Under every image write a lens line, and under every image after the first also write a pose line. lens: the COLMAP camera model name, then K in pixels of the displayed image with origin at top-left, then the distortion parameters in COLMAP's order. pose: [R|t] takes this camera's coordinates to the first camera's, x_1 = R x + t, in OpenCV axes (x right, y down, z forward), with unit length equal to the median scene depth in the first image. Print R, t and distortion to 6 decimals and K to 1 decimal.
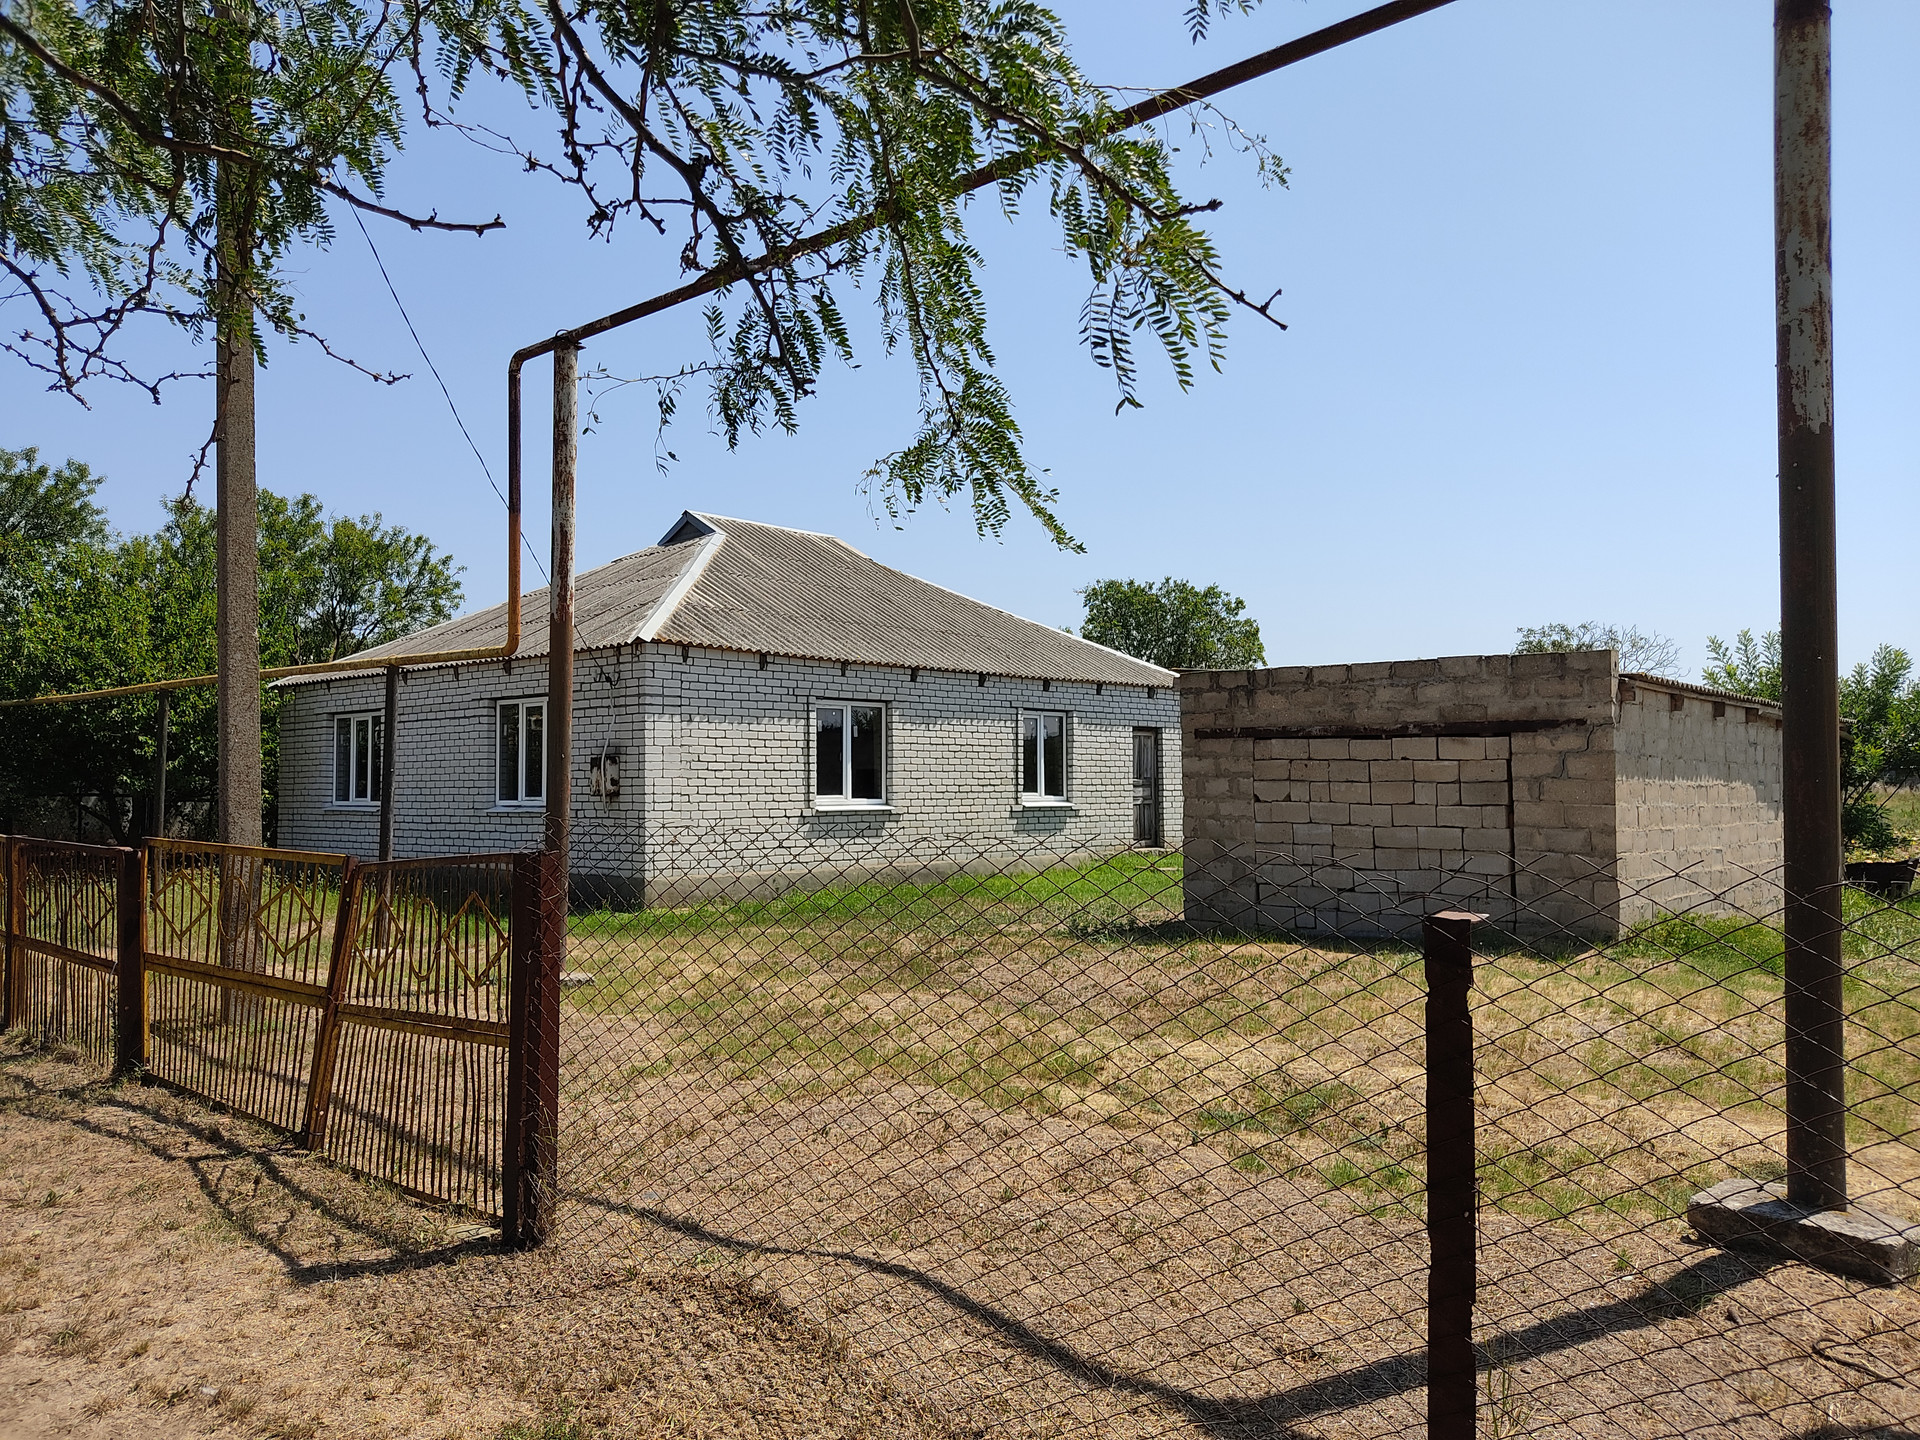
lens RADIAL K [[1481.7, 0, 973.6], [0, 1481.7, 757.4], [0, 0, 1]] dist [0.110965, -0.183418]
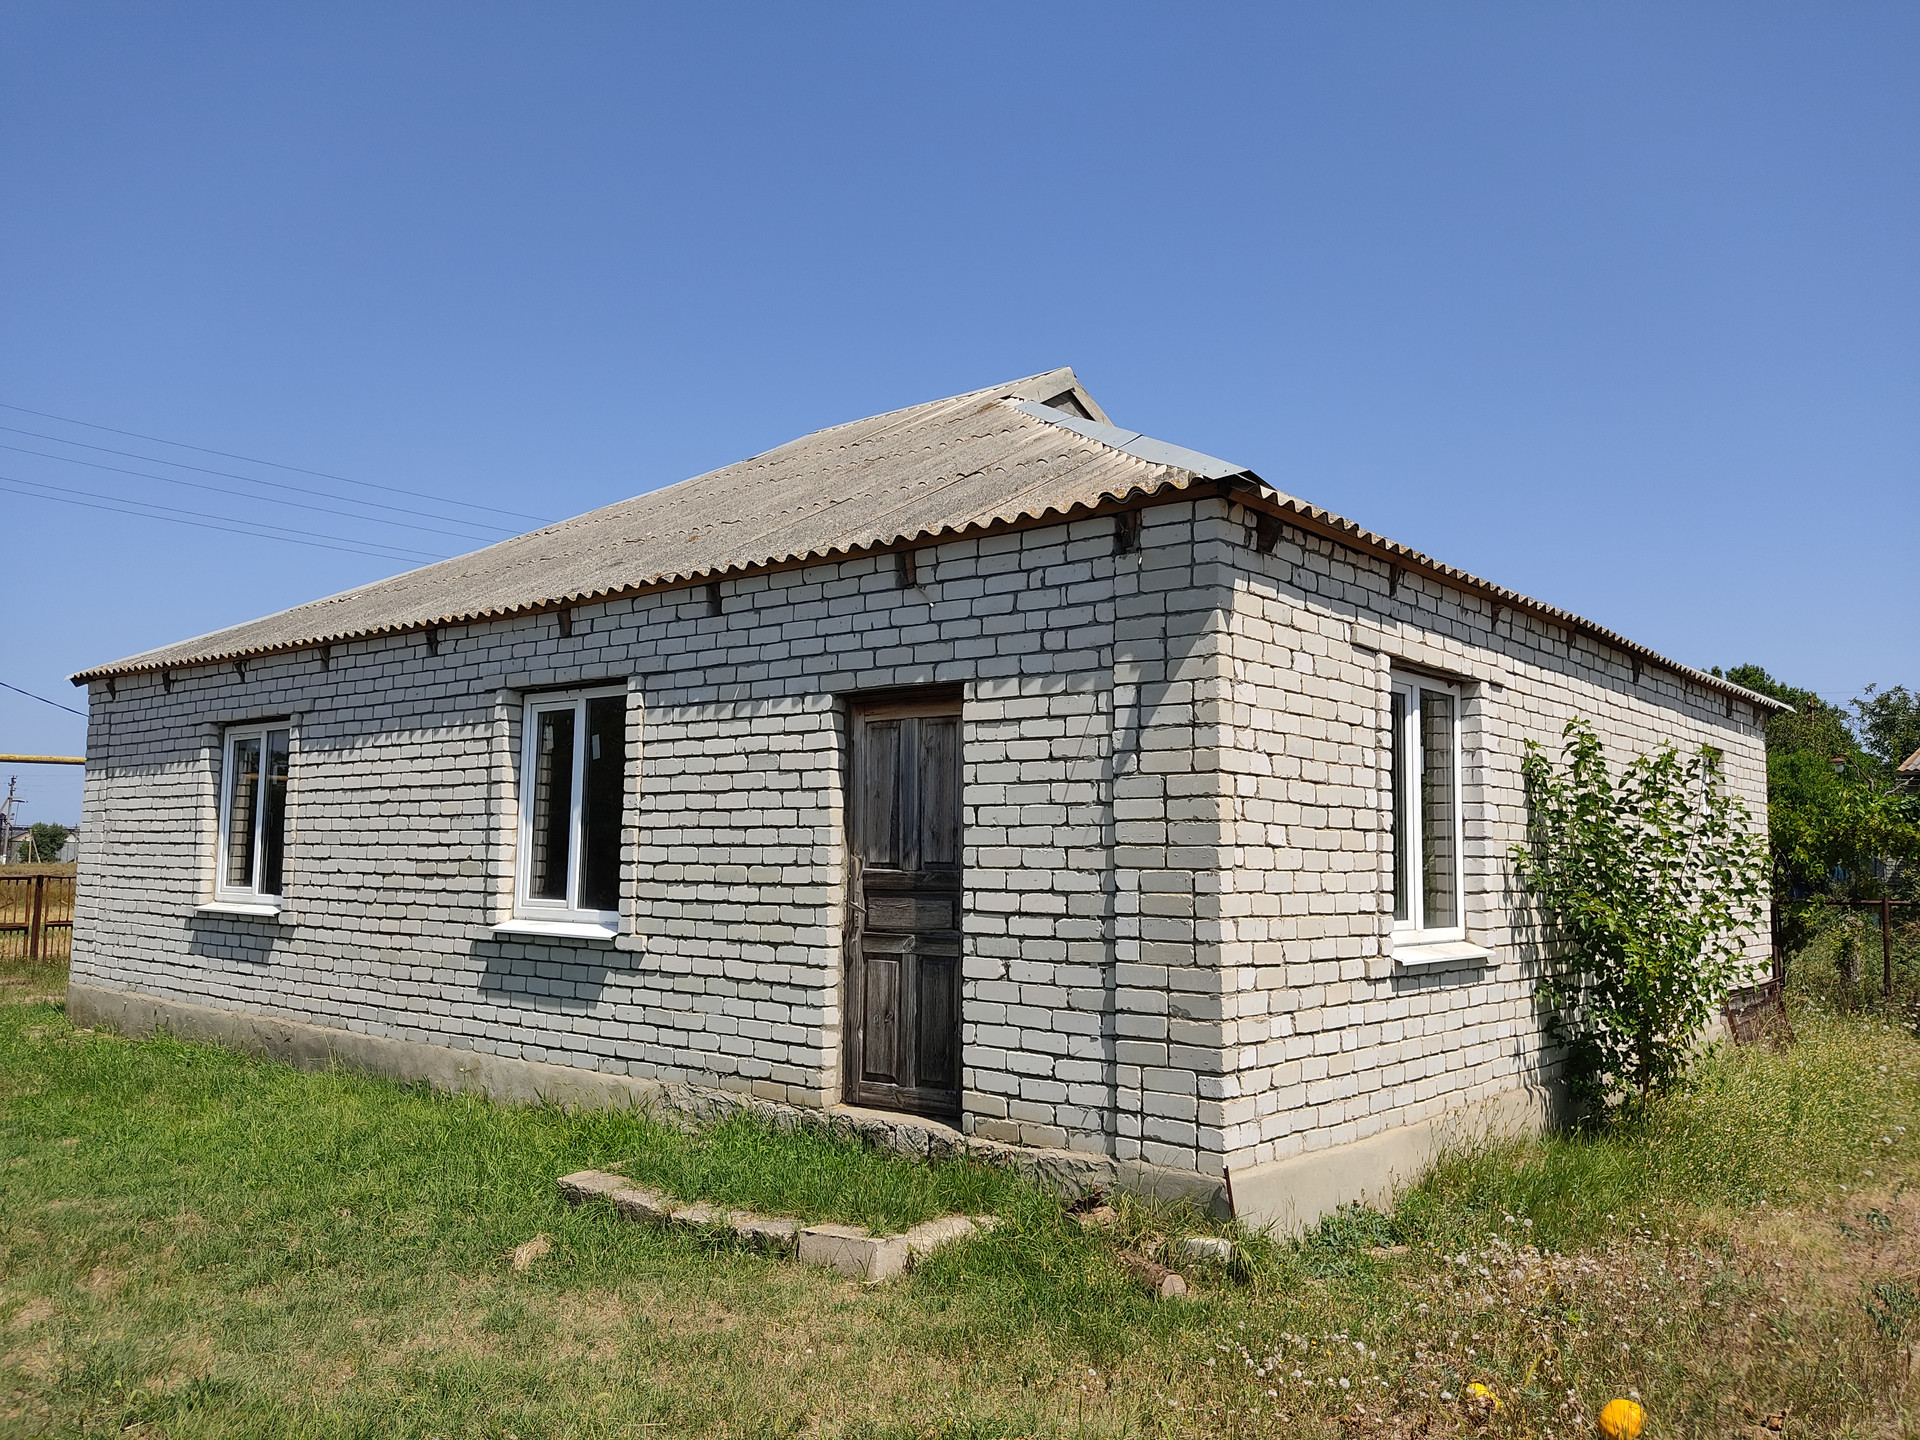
lens RADIAL K [[1469.9, 0, 960.0], [0, 1469.9, 720.0], [0, 0, 1]] dist [0.108879, -0.176751]
pose [[0.024969, -0.082536, -0.996275, 0.511587], [0.010672, 0.996551, -0.082292, 0.011890], [0.999631, -0.008578, 0.025764, 1.276816]]
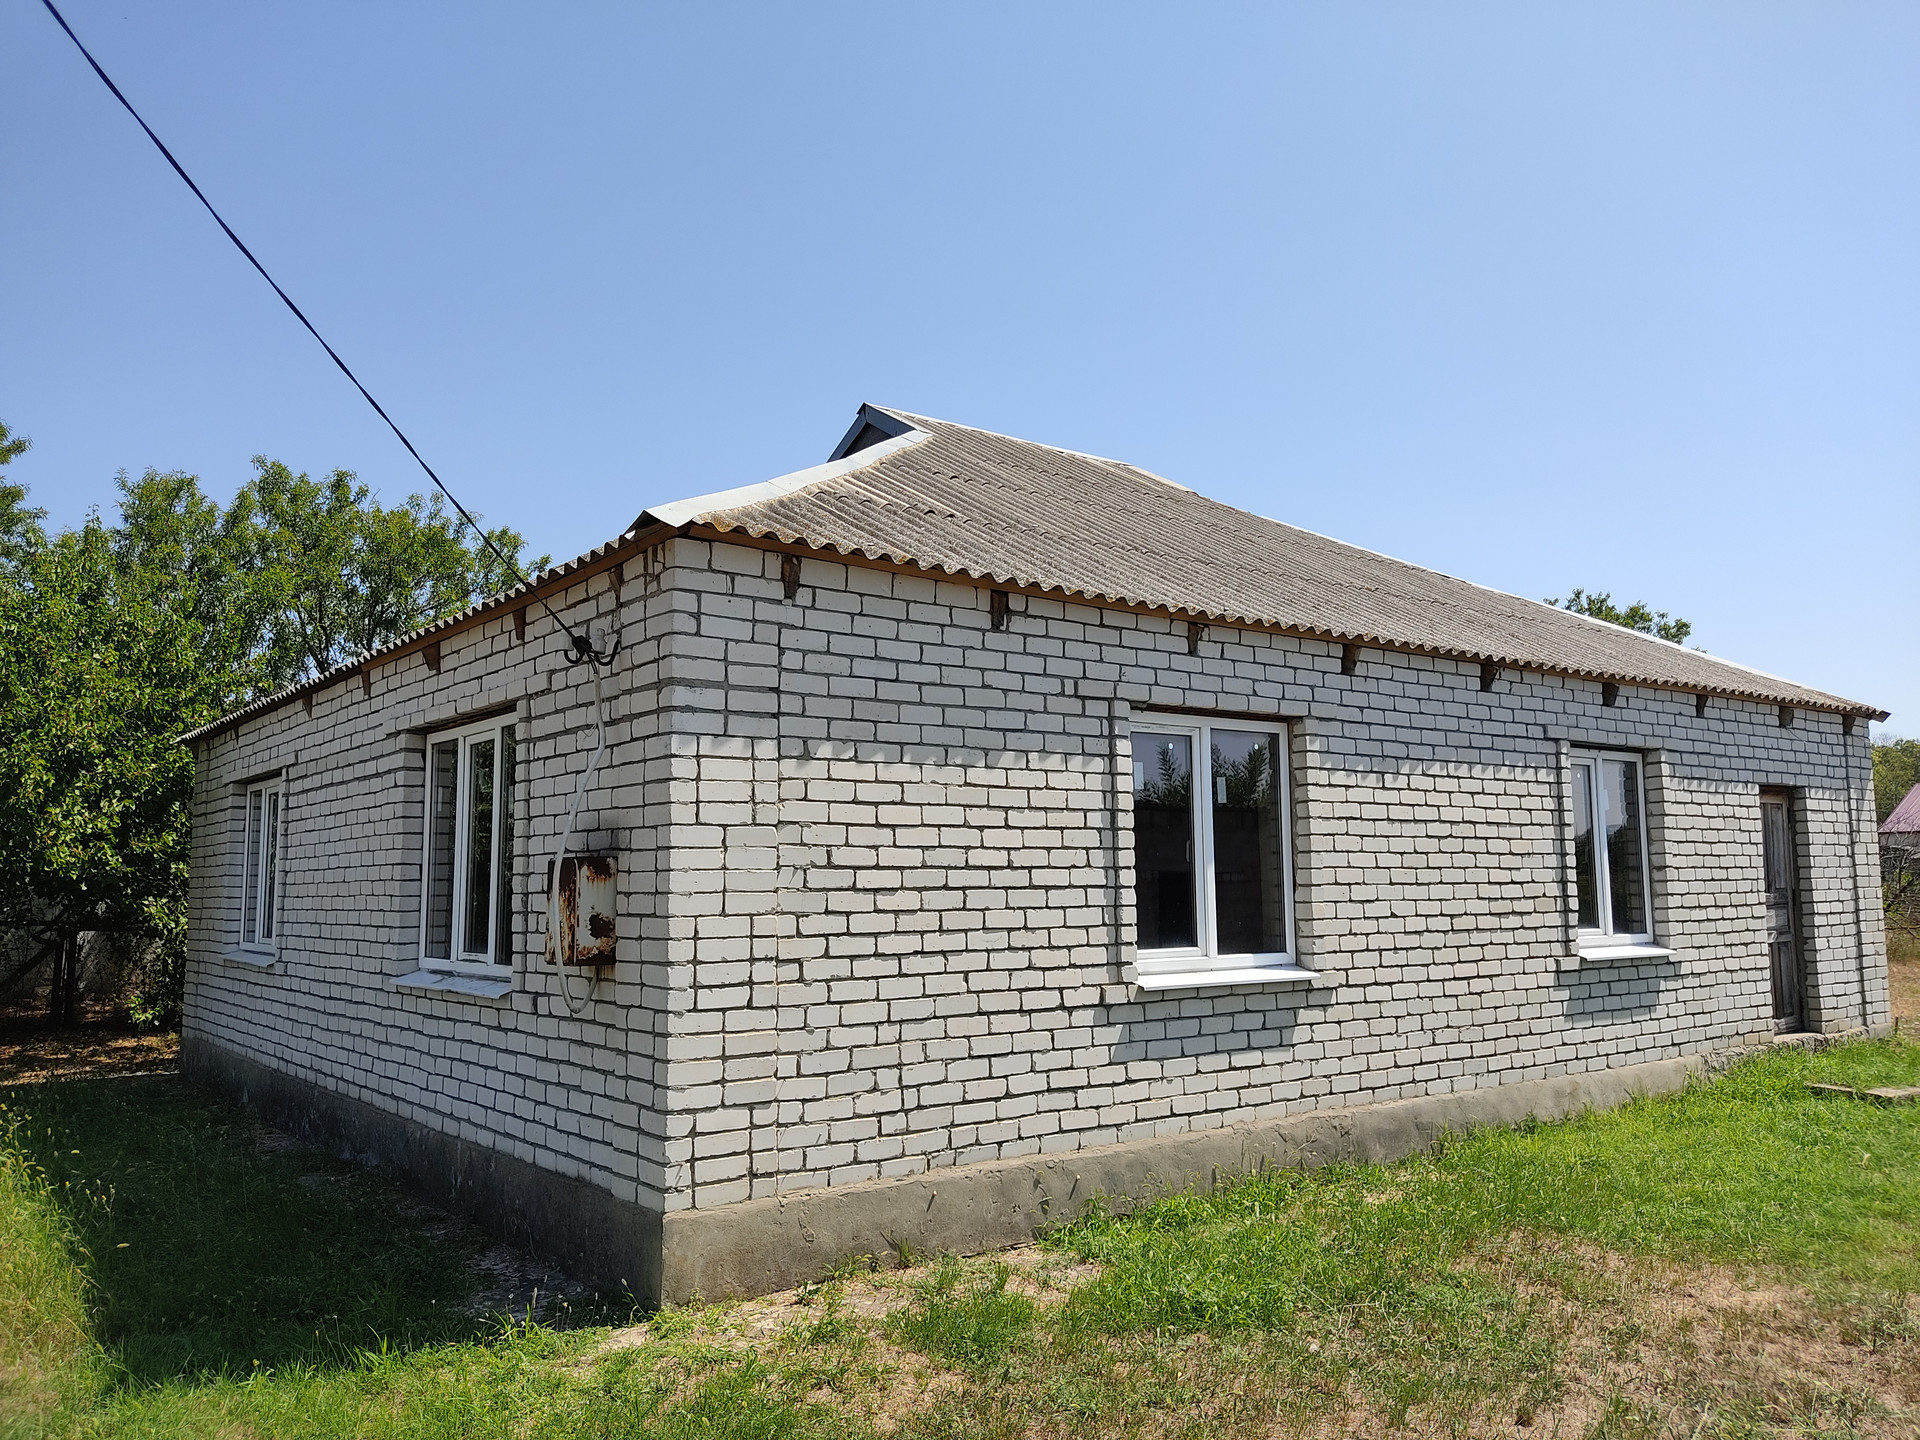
lens RADIAL K [[1469.9, 0, 960.0], [0, 1469.9, 720.0], [0, 0, 1]] dist [0.108879, -0.176751]
pose [[0.984441, -0.024832, -0.173951, -0.081228], [0.009292, 0.995935, -0.089590, -0.000597], [0.175468, 0.086580, 0.980671, 0.591587]]
